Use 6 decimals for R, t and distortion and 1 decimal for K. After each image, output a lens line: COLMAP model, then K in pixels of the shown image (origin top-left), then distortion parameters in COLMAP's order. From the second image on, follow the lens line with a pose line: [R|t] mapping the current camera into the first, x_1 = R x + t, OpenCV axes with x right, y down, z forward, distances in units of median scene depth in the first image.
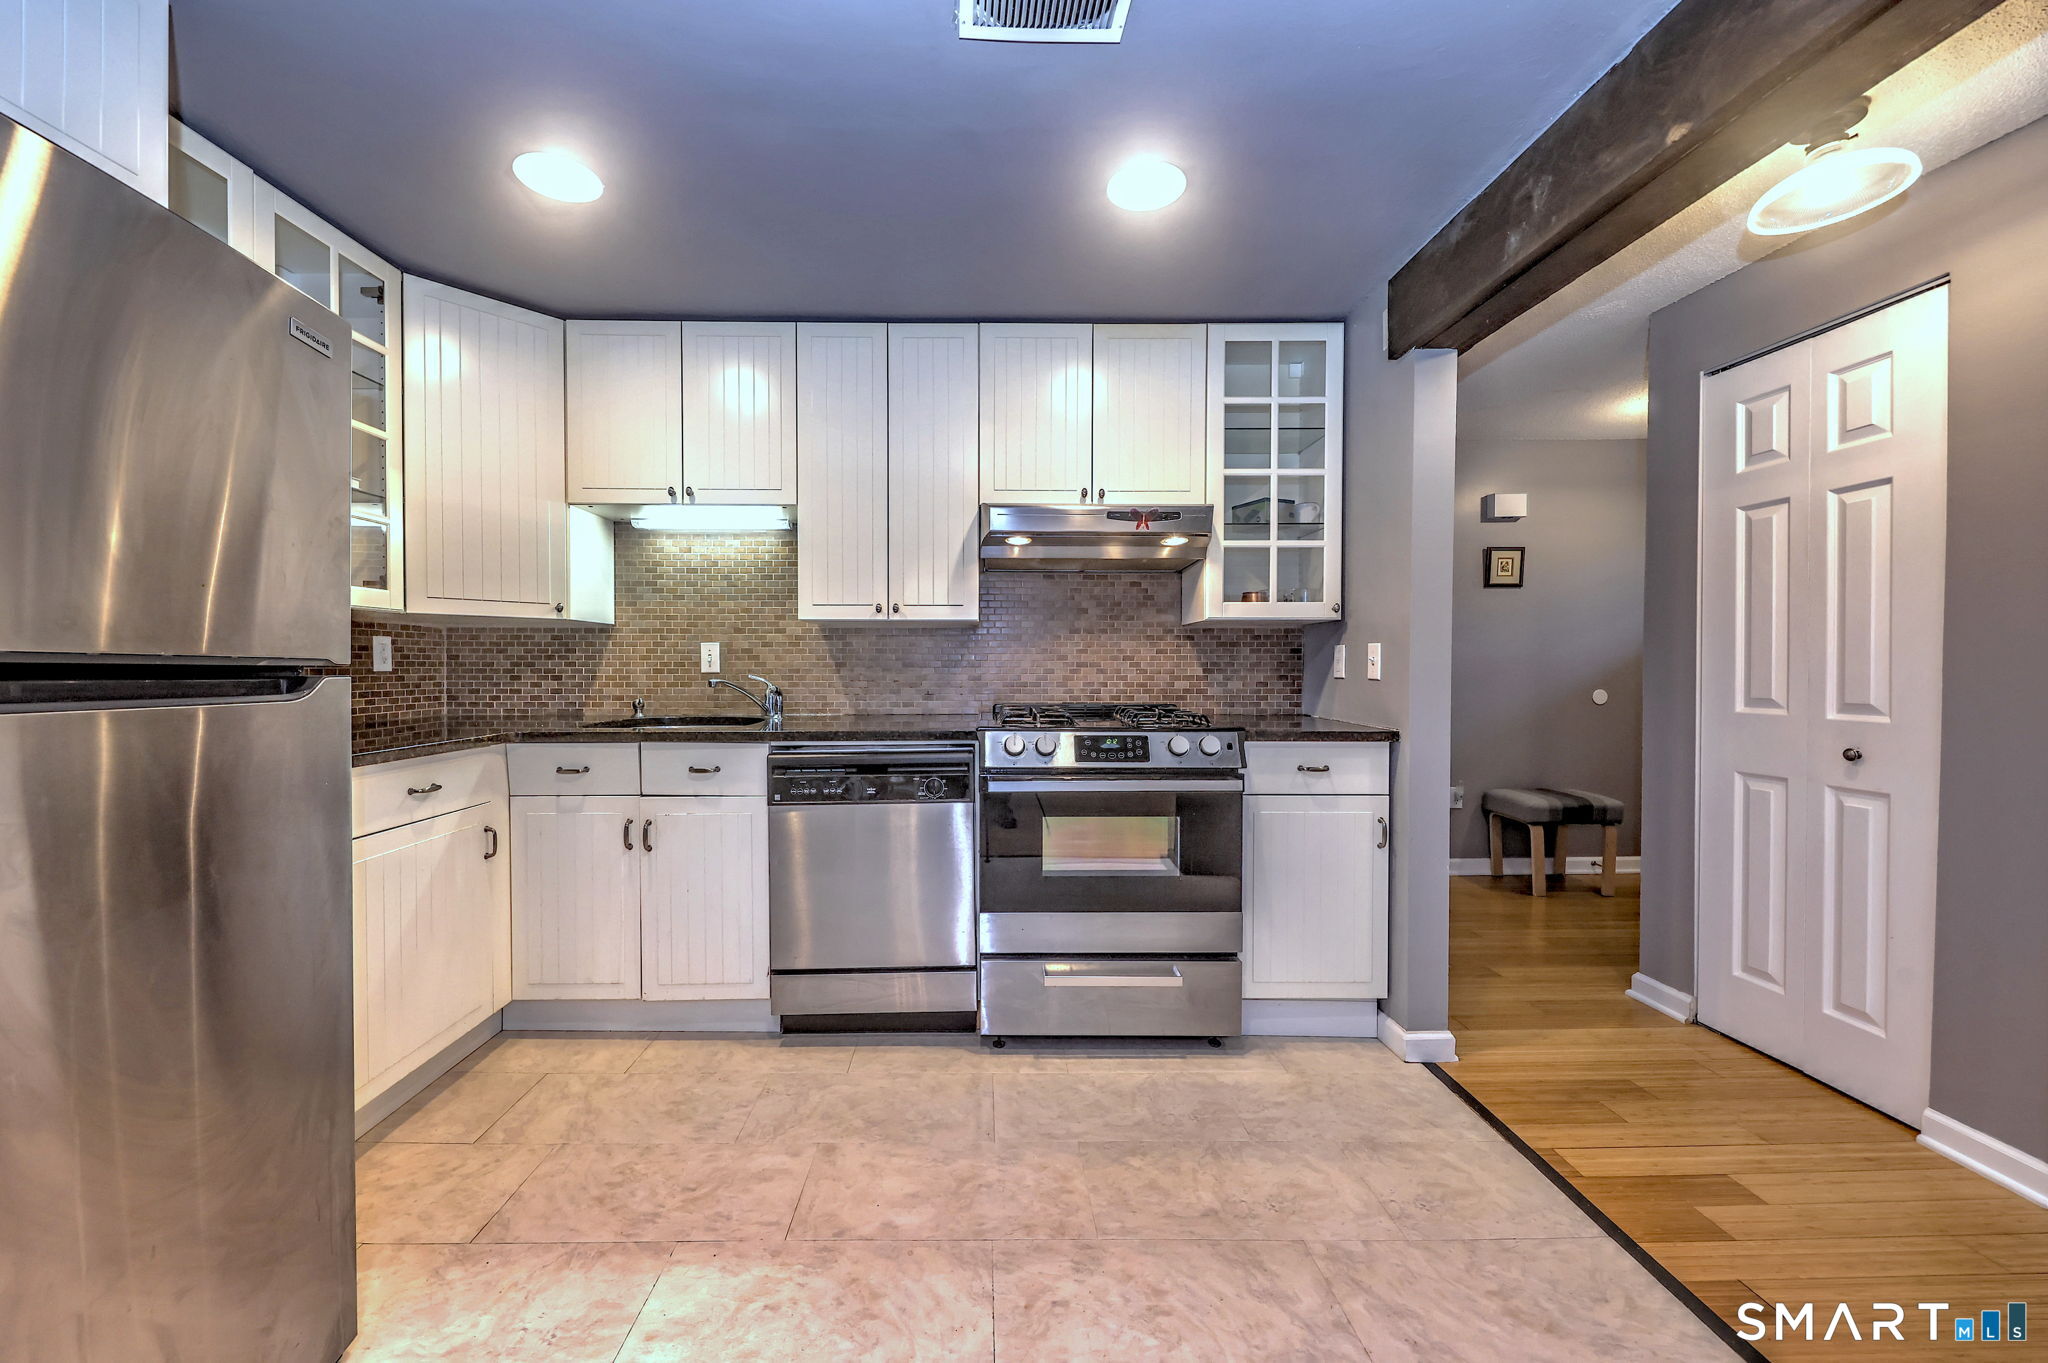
lens RADIAL K [[729.8, 0, 1019.7], [0, 729.8, 673.1], [0, 0, 1]] dist [0.001427, -0.000045]
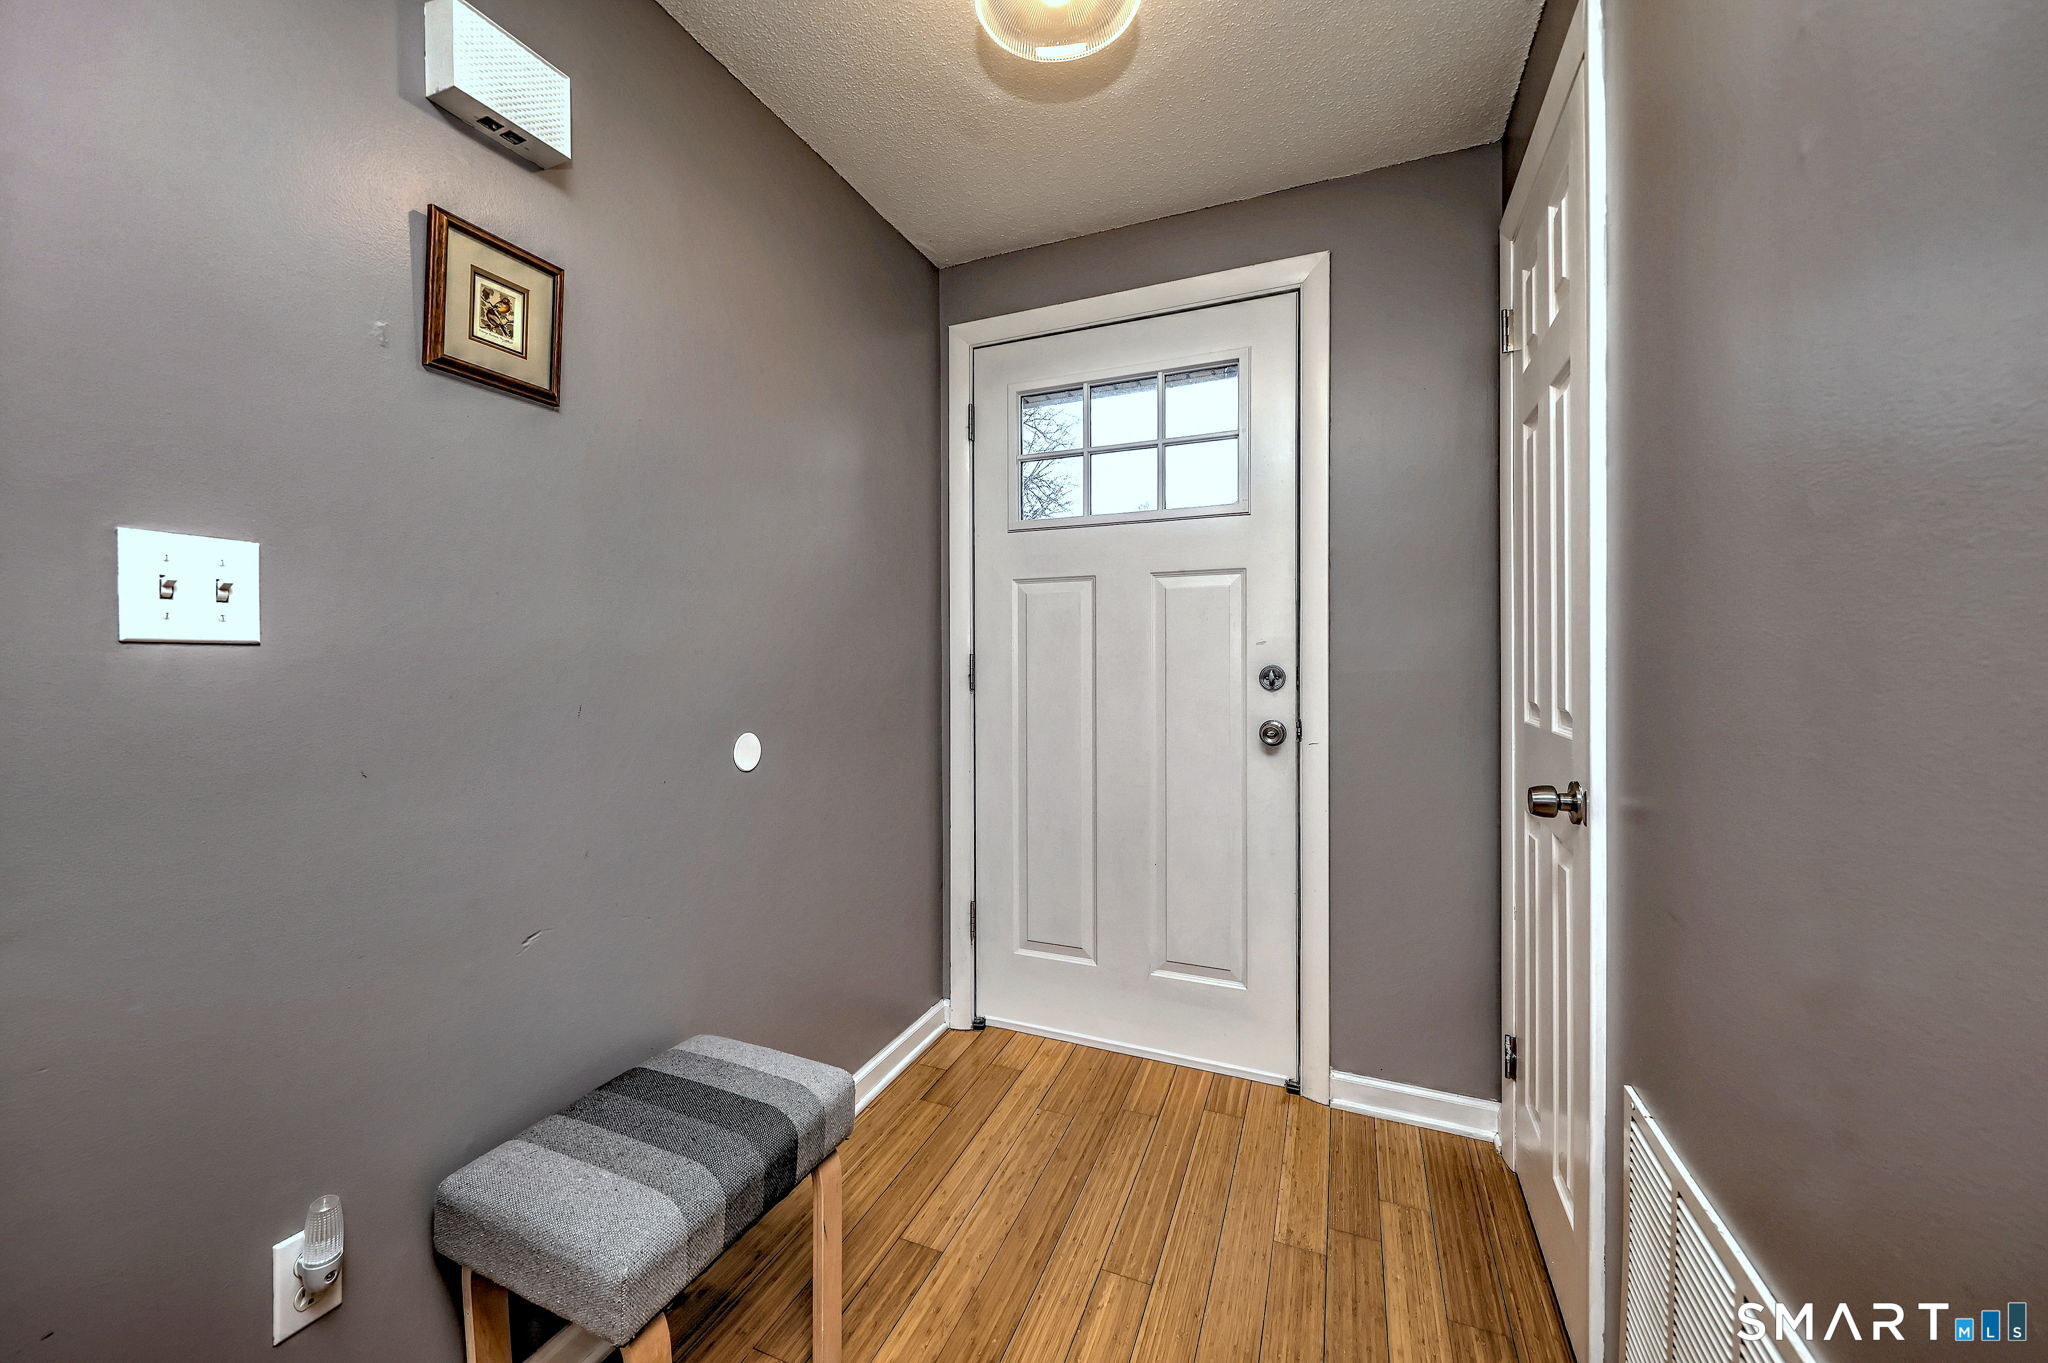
lens RADIAL K [[786.4, 0, 996.3], [0, 786.4, 669.5], [0, 0, 1]] dist [0.017371, -0.011101]
pose [[0.445279, -0.011211, 0.895322, 0.707755], [0.016736, 0.999851, 0.004196, -0.017188], [-0.895235, 0.013115, 0.445401, 1.039970]]
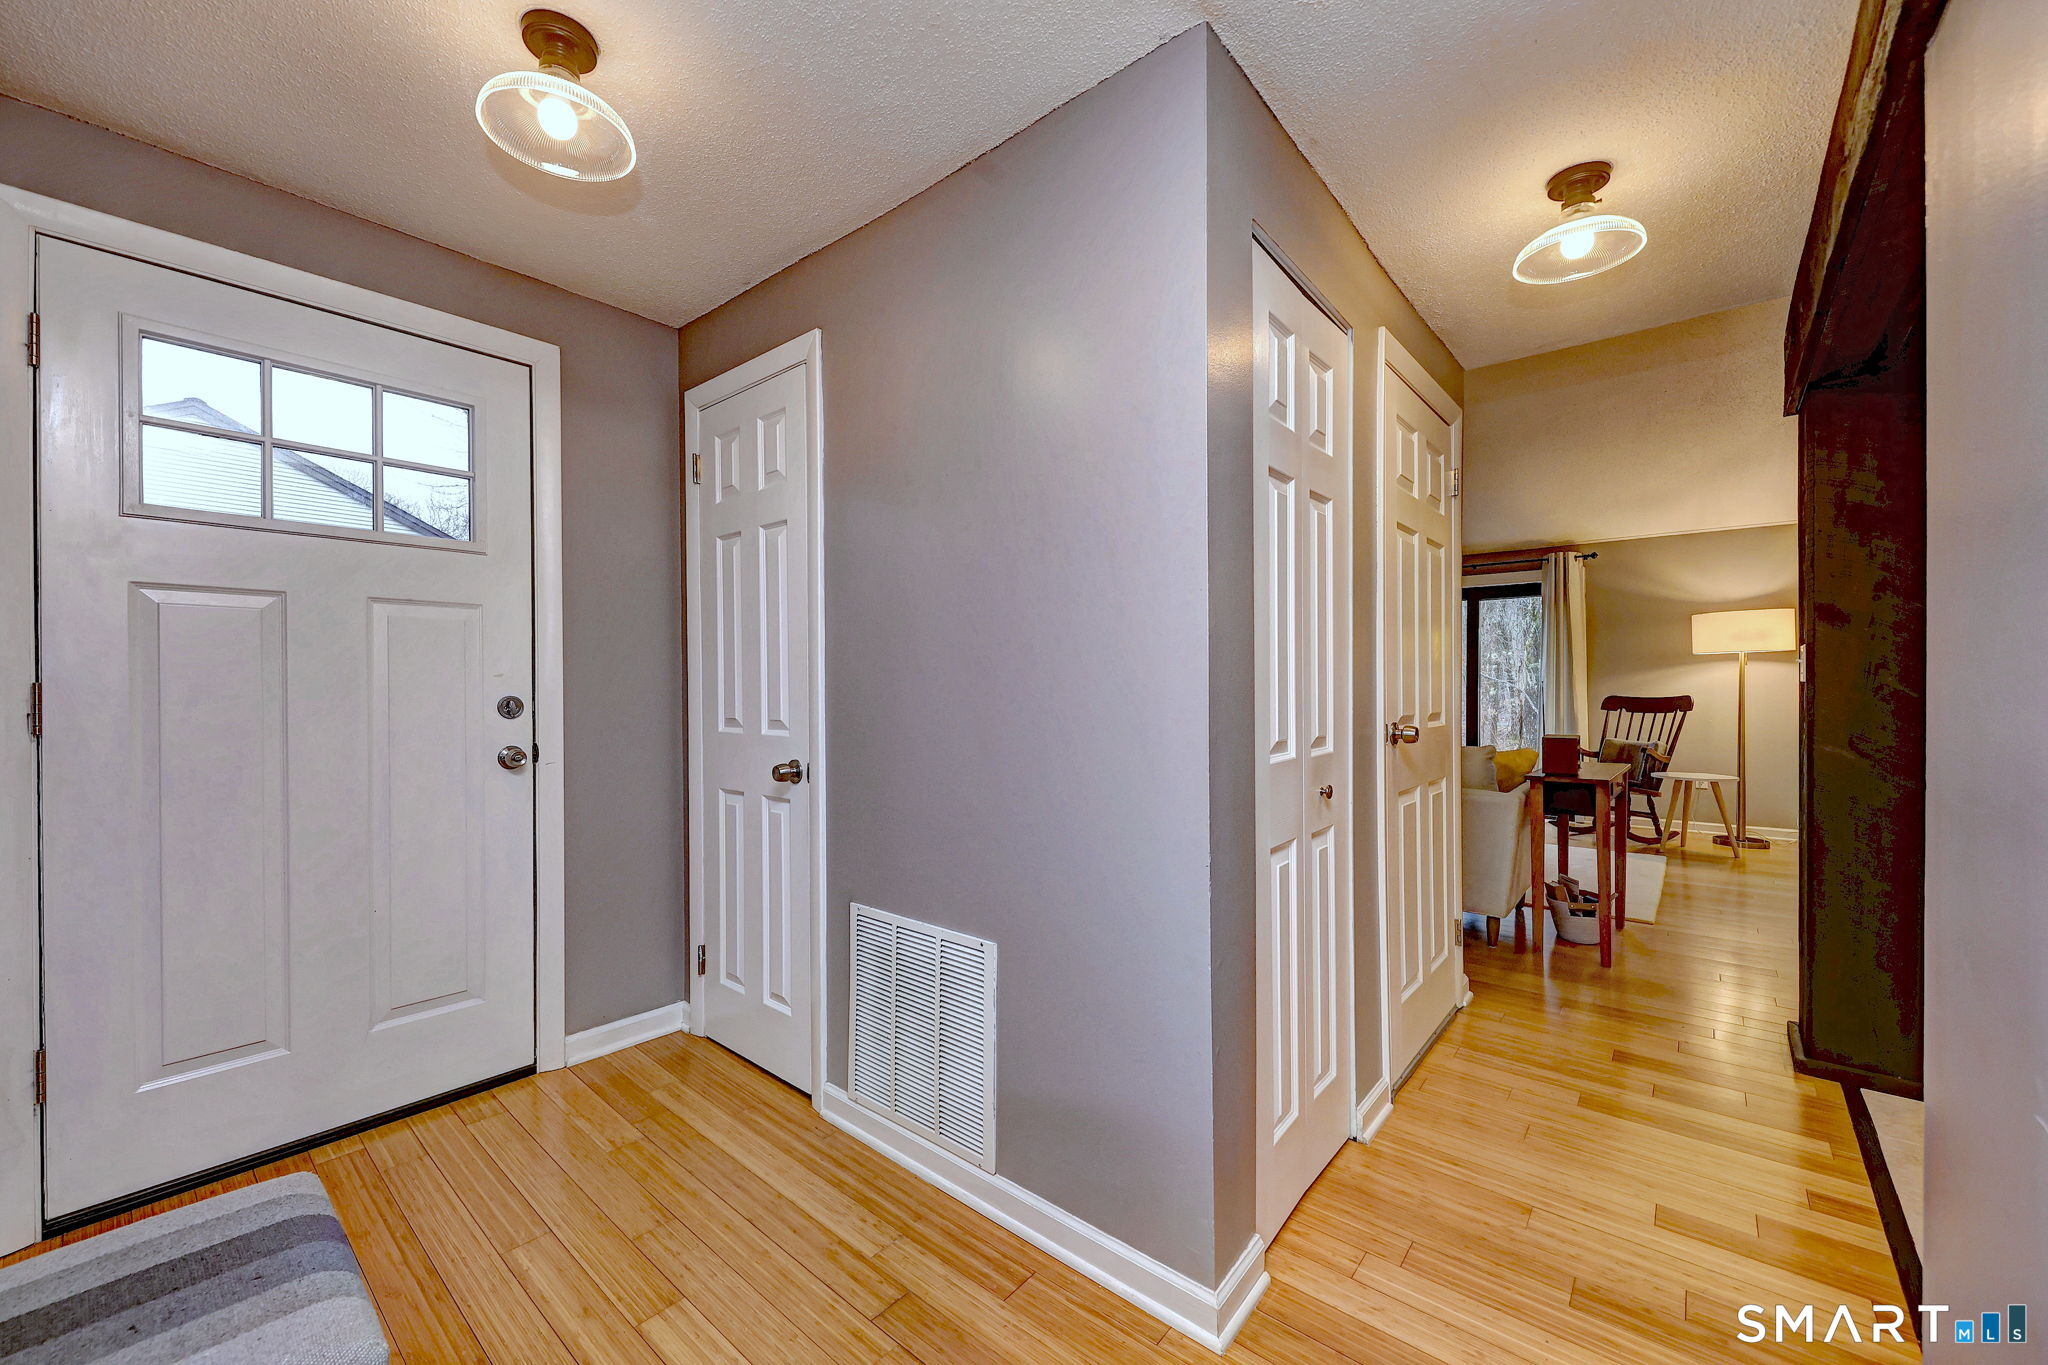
lens RADIAL K [[790.8, 0, 1018.7], [0, 790.8, 692.8], [0, 0, 1]] dist [0.000496, -0.000376]
pose [[-0.730051, -0.005010, 0.683374, 0.528815], [0.009423, 0.999804, 0.017397, -0.027234], [-0.683327, 0.019141, -0.729861, 1.405486]]
